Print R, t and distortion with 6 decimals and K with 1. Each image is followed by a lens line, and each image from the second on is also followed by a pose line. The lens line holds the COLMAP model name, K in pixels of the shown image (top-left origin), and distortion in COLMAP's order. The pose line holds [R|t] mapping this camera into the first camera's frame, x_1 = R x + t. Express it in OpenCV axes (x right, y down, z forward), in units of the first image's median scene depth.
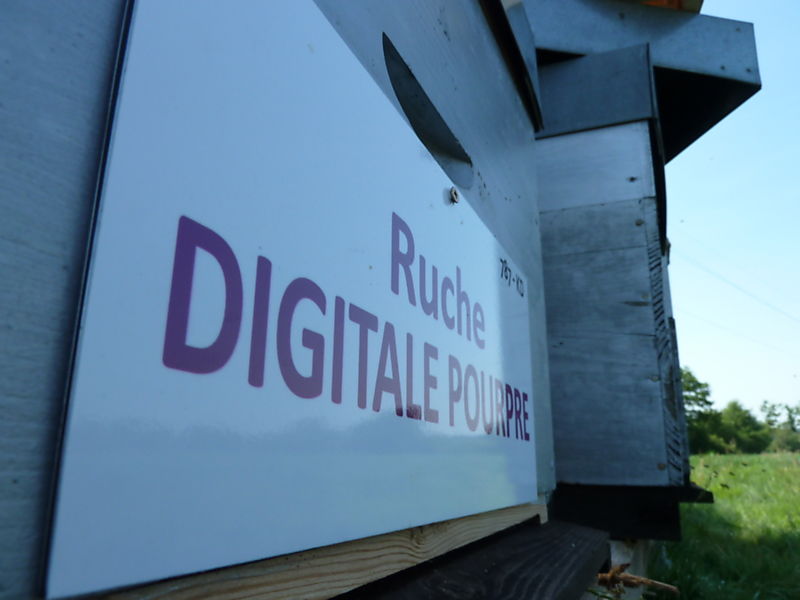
lens RADIAL K [[596.6, 0, 400.1], [0, 596.6, 299.7], [0, 0, 1]] dist [-0.039667, 0.011252]
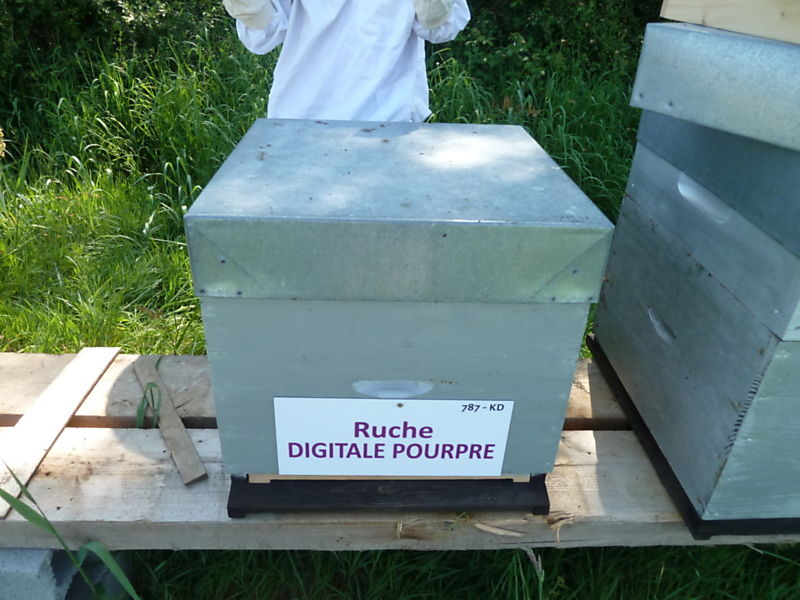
lens RADIAL K [[596.6, 0, 400.1], [0, 596.6, 296.5], [0, 0, 1]] dist [-0.039667, 0.011252]
pose [[0.443227, 0.446669, -0.777198, 2.021939], [0.198968, 0.796365, 0.571153, -2.154106], [0.874049, -0.407787, 0.264098, 0.375004]]
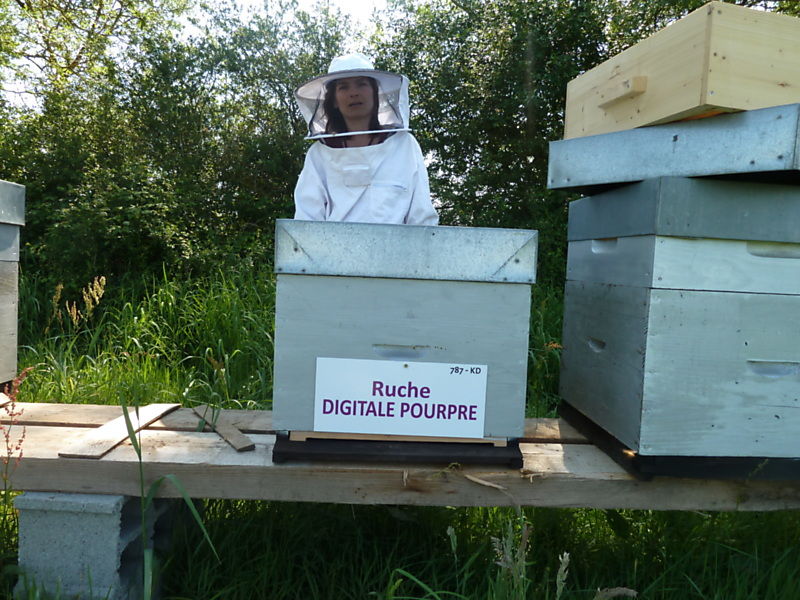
lens RADIAL K [[596.6, 0, 400.0], [0, 596.6, 297.5], [0, 0, 1]] dist [-0.039667, 0.011252]
pose [[0.436275, 0.050622, -0.898388, 3.556353], [0.200195, 0.967931, 0.151759, -1.193146], [0.877261, -0.246061, 0.412150, -0.632496]]
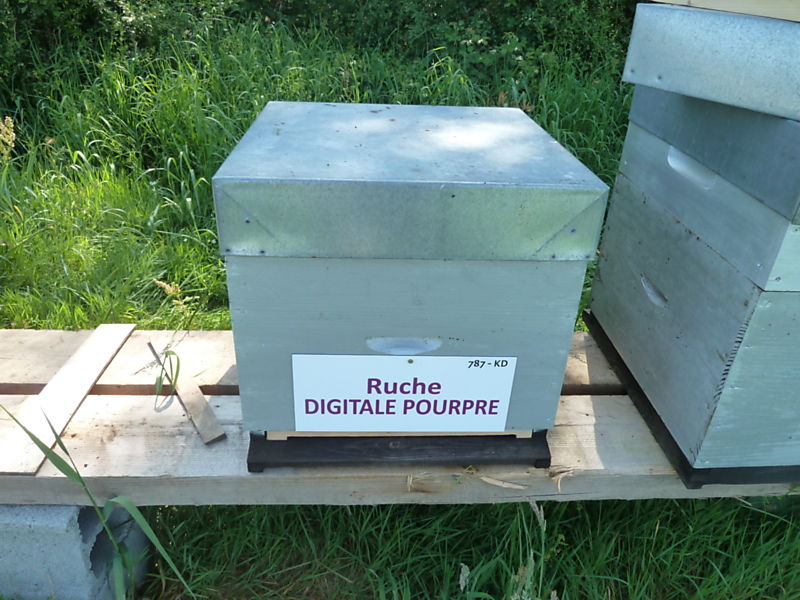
lens RADIAL K [[596.6, 0, 400.7], [0, 596.6, 297.8], [0, 0, 1]] dist [-0.039667, 0.011252]
pose [[0.454746, 0.438063, -0.775440, 2.228279], [0.198013, 0.799151, 0.567581, -2.109664], [0.868330, -0.411653, 0.276668, 0.168269]]
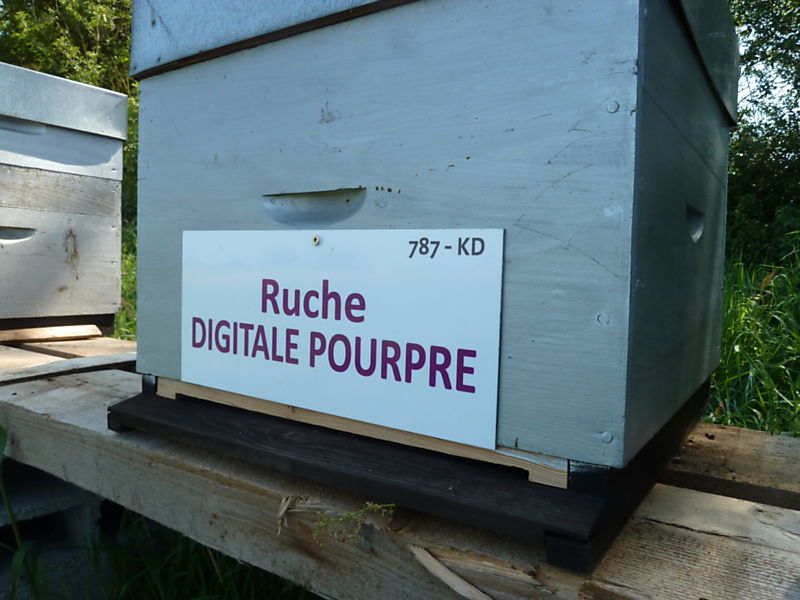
lens RADIAL K [[596.6, 0, 399.8], [0, 596.6, 297.9], [0, 0, 1]] dist [-0.039667, 0.011252]
pose [[-0.179022, 0.039136, -0.983066, 1.615101], [0.235604, 0.971840, -0.004216, 0.051040], [0.955218, -0.232369, -0.183201, 1.374010]]
